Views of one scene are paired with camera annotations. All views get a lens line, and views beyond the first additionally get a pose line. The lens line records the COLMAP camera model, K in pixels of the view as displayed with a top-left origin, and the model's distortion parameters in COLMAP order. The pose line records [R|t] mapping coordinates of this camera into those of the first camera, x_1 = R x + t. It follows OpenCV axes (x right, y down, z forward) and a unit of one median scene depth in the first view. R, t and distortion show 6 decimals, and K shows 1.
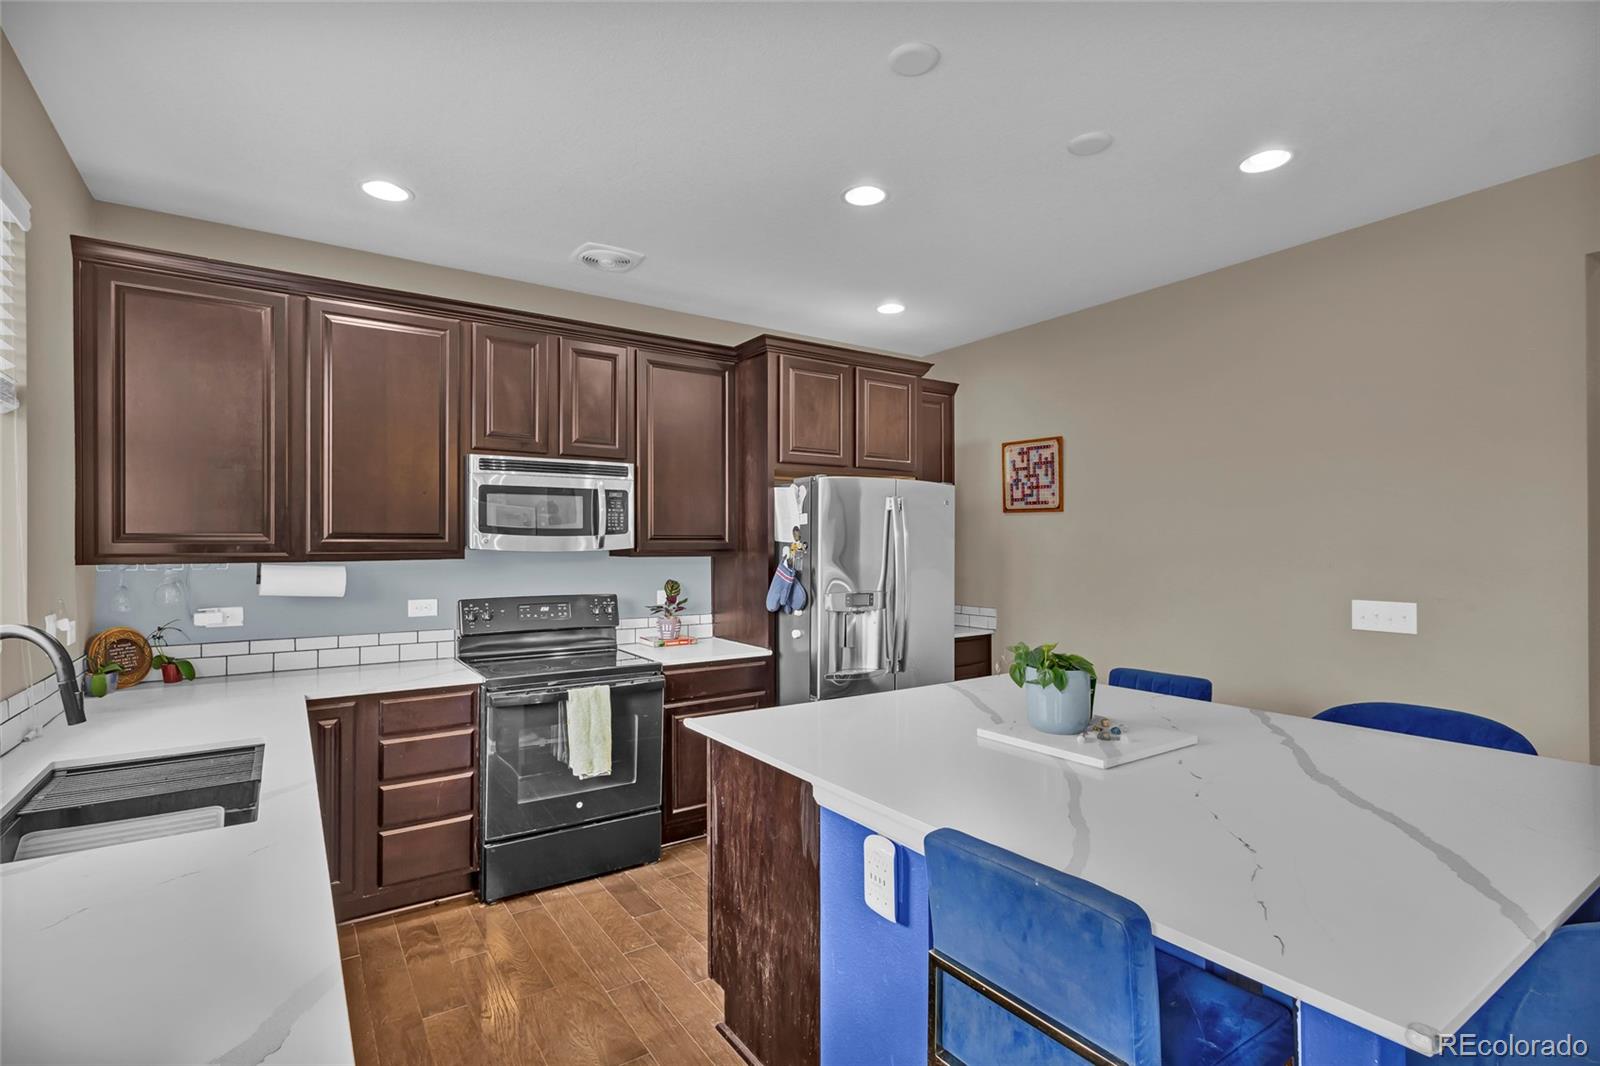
lens RADIAL K [[758.8, 0, 806.0], [0, 758.8, 537.9], [0, 0, 1]] dist [0.016210, -0.005918]
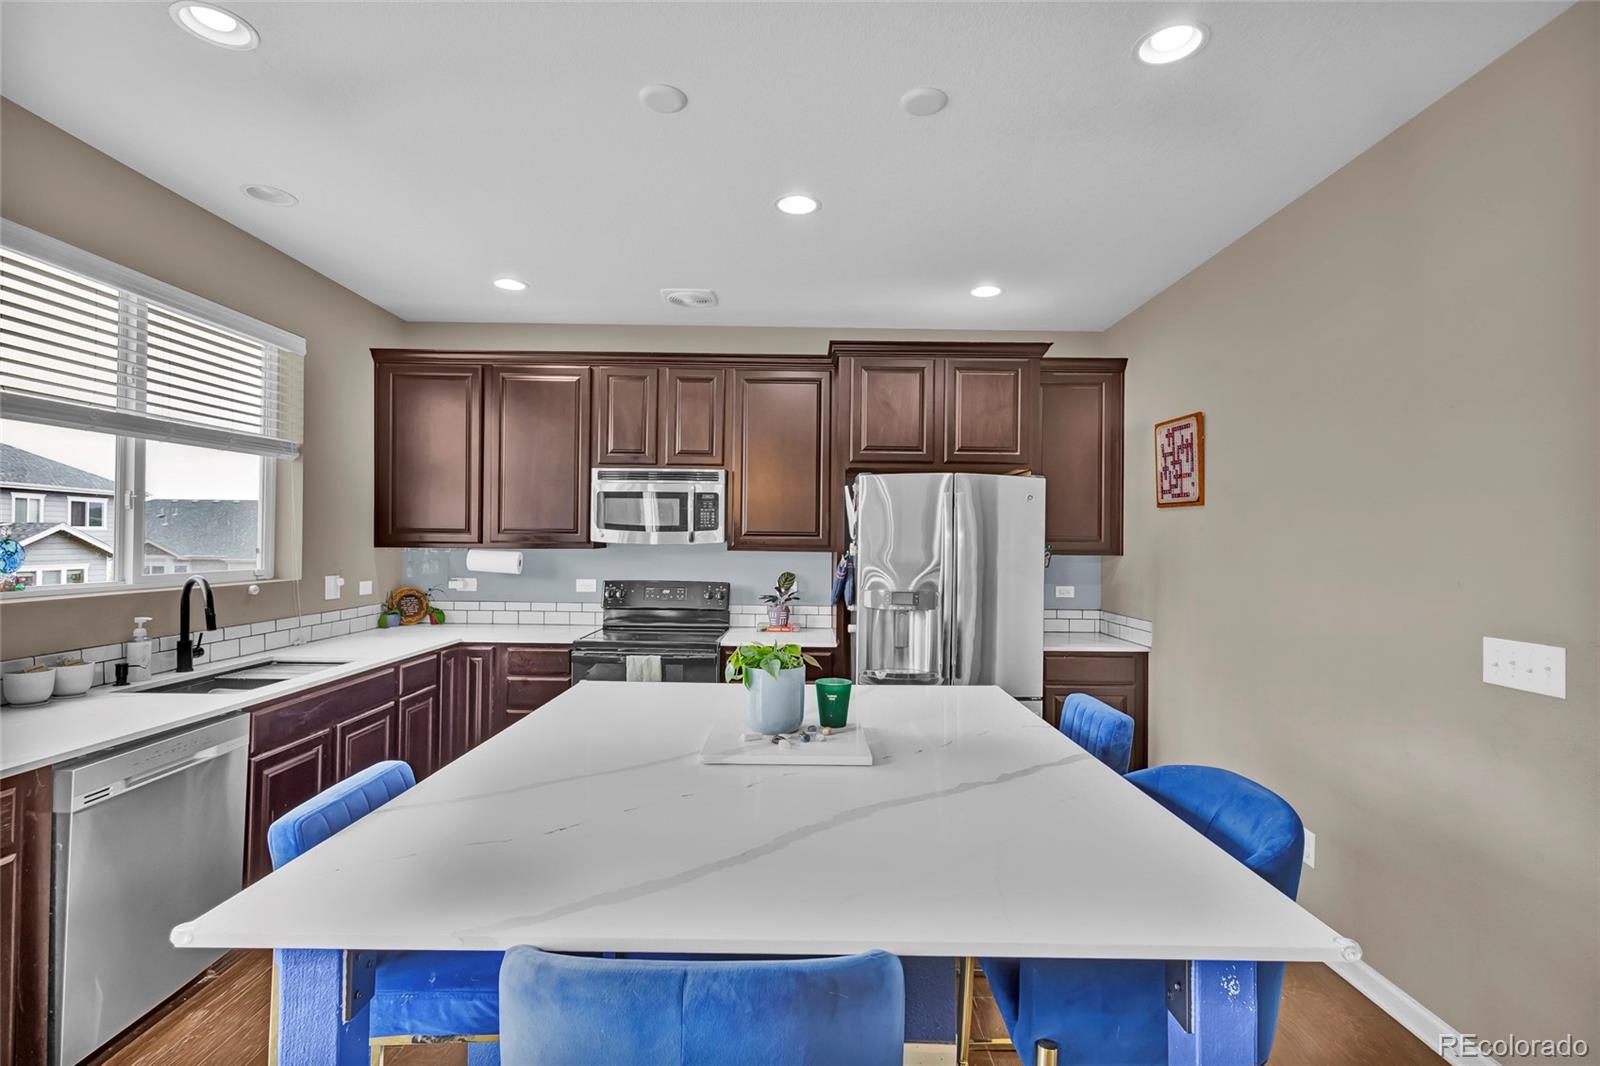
lens RADIAL K [[758.8, 0, 807.0], [0, 758.8, 532.7], [0, 0, 1]] dist [0.016210, -0.005918]
pose [[0.827443, 0.006902, -0.561507, 0.526973], [-0.008842, 0.999961, -0.000739, -0.001921], [0.561480, 0.005576, 0.827472, 0.118356]]
